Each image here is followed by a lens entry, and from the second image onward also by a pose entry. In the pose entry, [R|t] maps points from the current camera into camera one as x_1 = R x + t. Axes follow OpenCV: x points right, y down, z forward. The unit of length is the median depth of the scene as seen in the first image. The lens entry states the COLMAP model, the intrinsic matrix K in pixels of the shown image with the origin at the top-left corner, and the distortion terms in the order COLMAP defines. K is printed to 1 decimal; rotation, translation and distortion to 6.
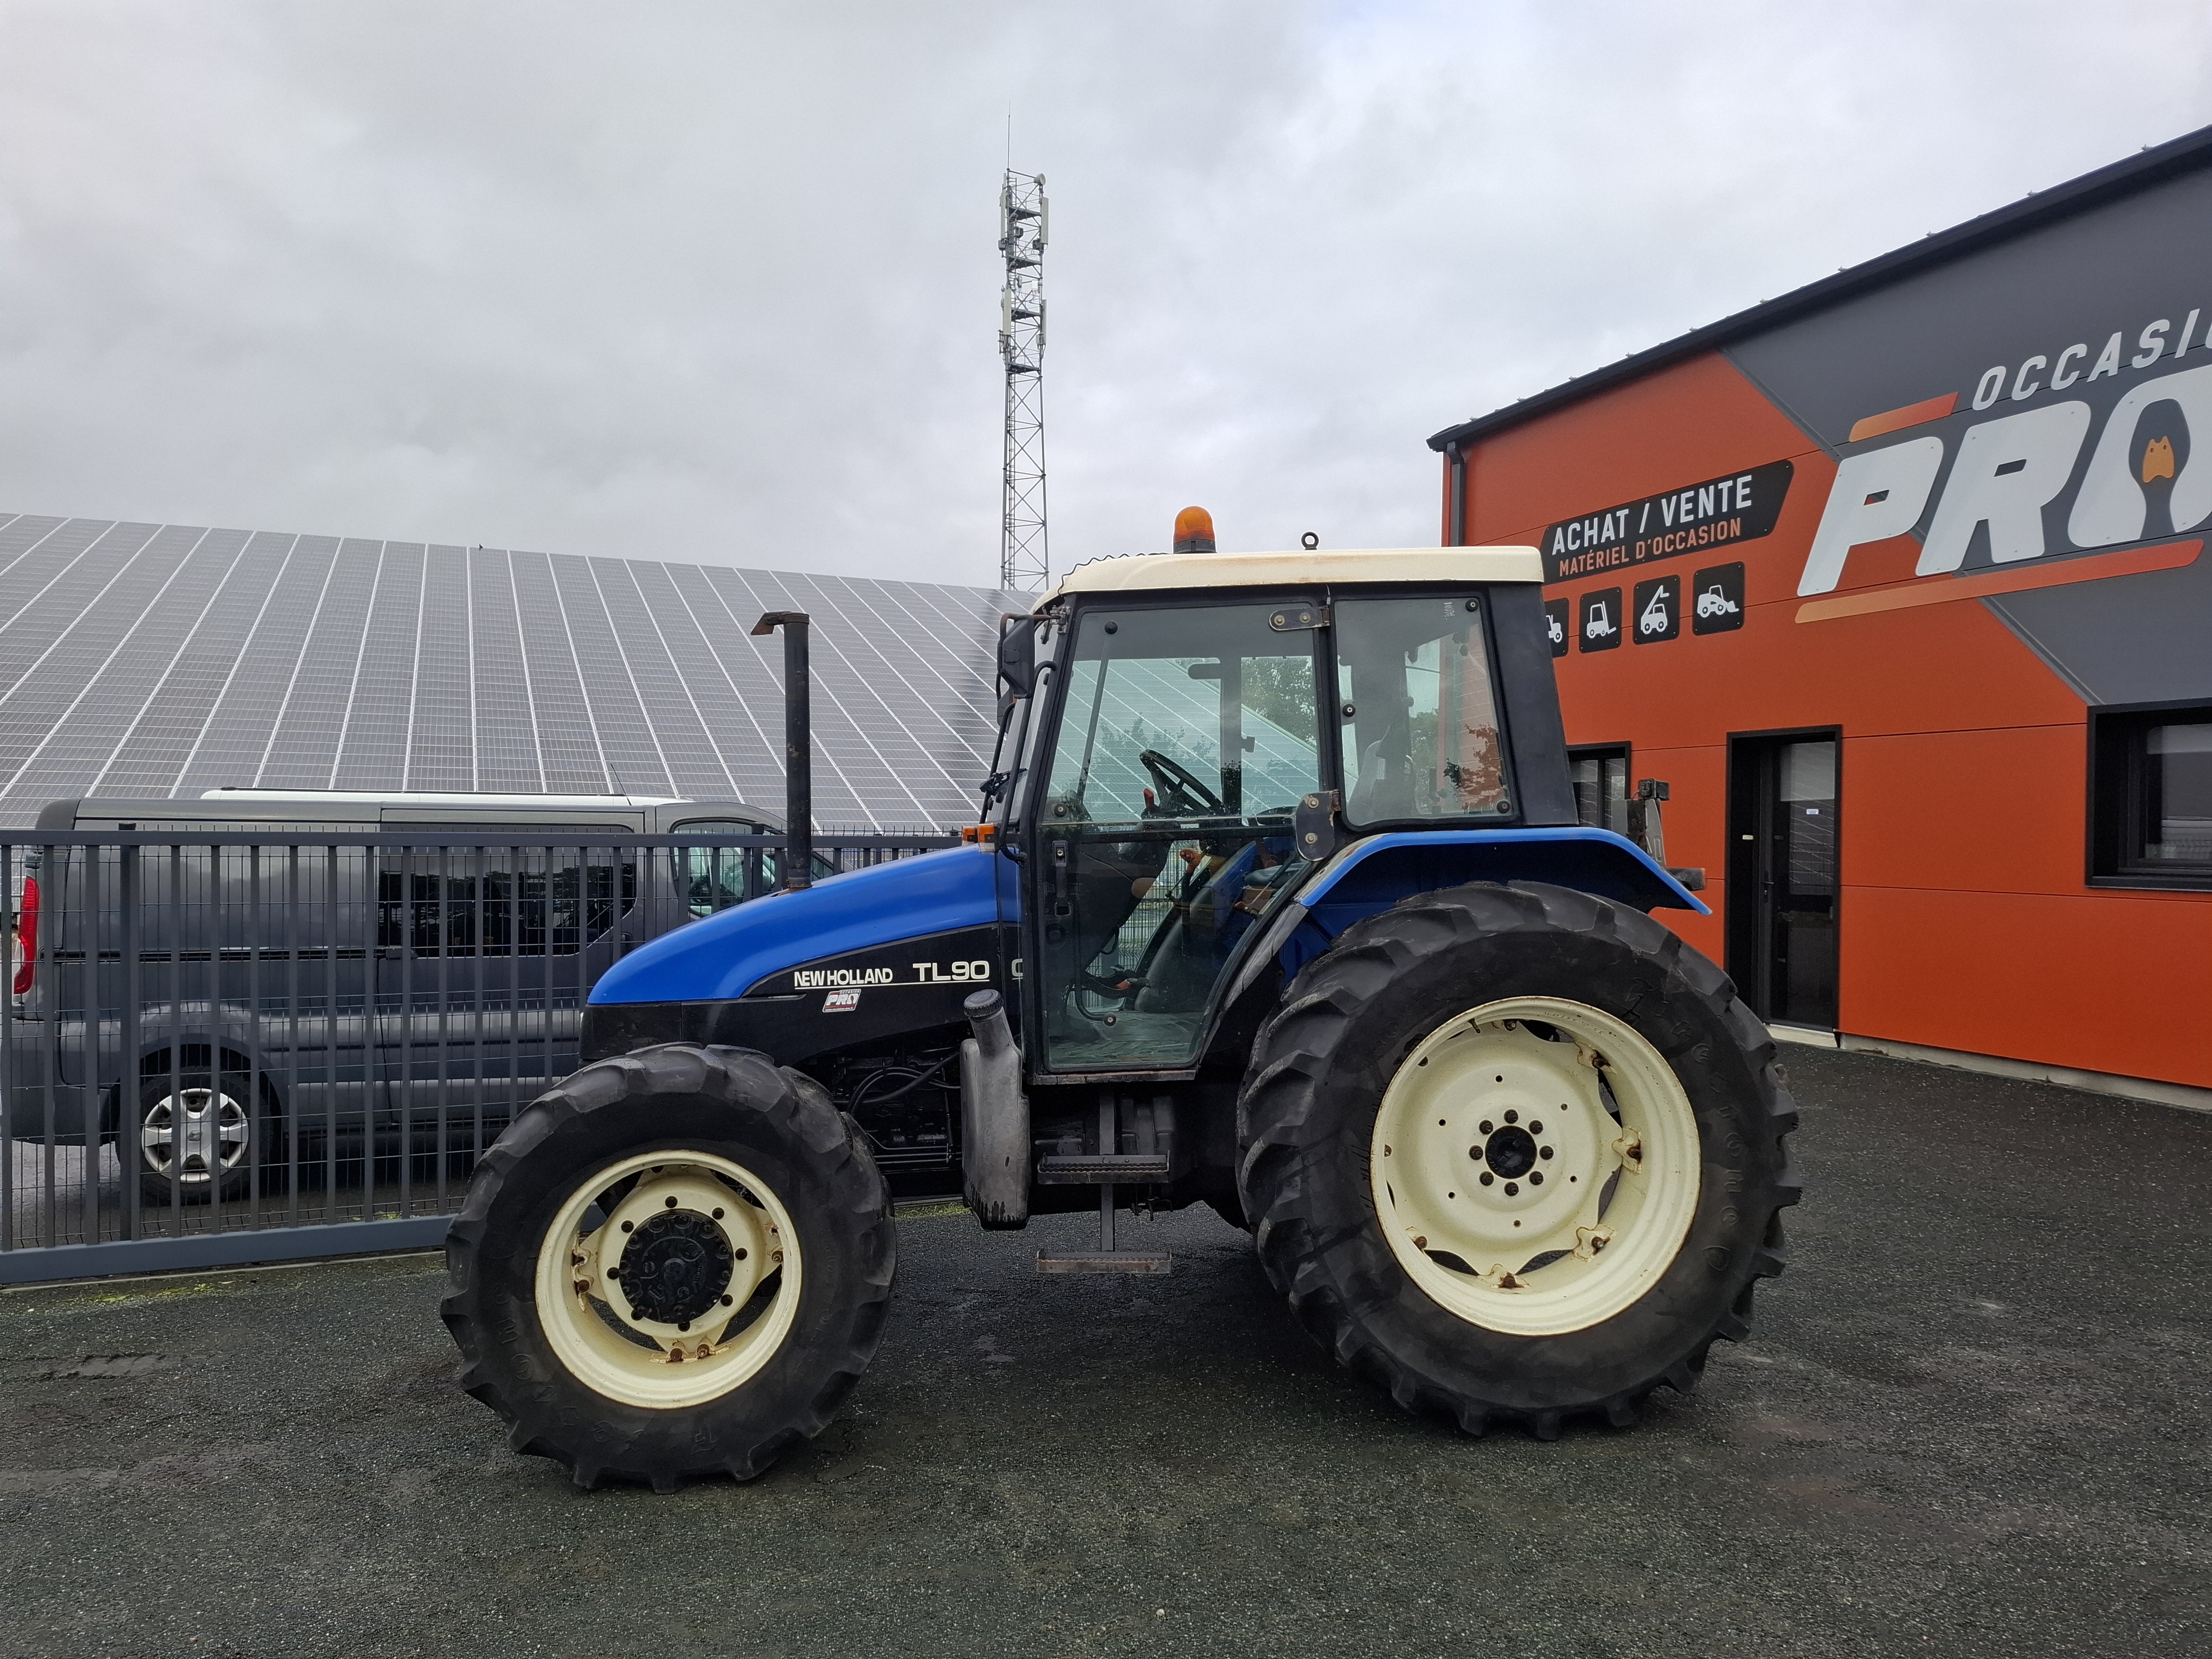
lens RADIAL K [[1509.6, 0, 1083.1], [0, 1509.6, 800.6], [0, 0, 1]] dist [0.118408, -0.124439]
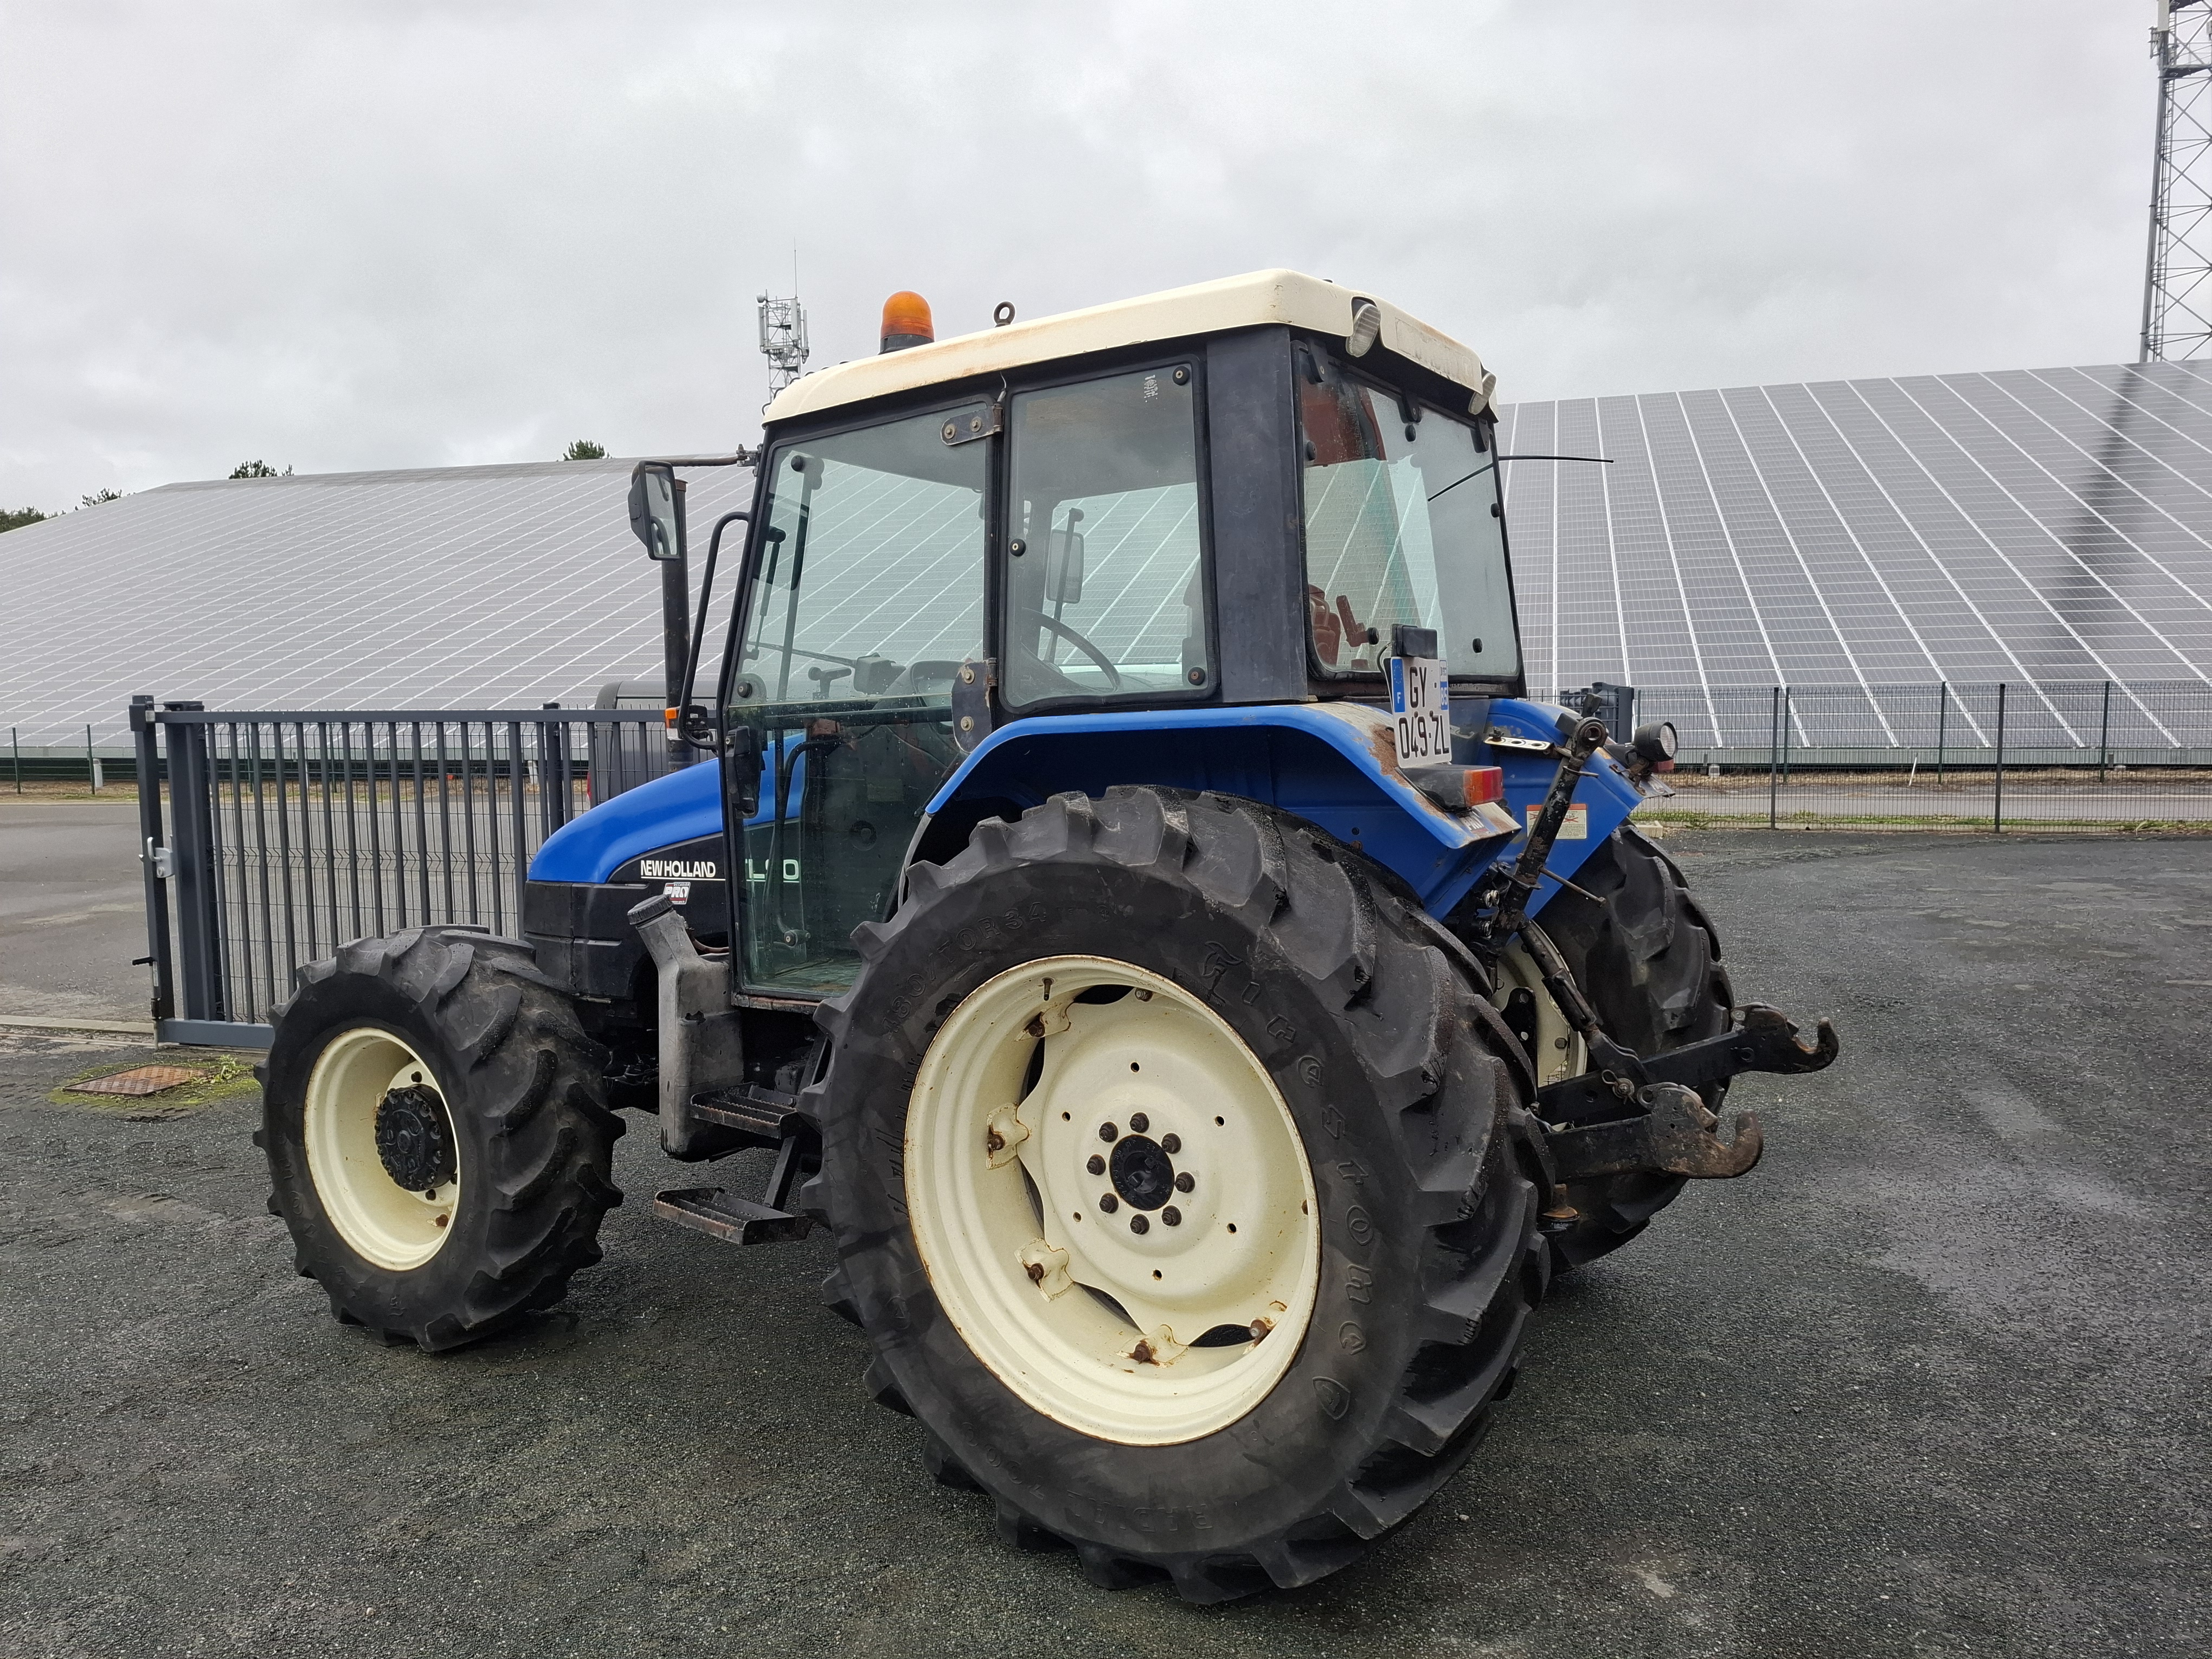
lens RADIAL K [[1509.6, 0, 1083.1], [0, 1509.6, 800.6], [0, 0, 1]] dist [0.118408, -0.124439]
pose [[0.778987, 0.028835, -0.626376, 0.689953], [0.031602, 0.995867, 0.085146, 0.001185], [0.626243, -0.086123, 0.774857, 0.463115]]
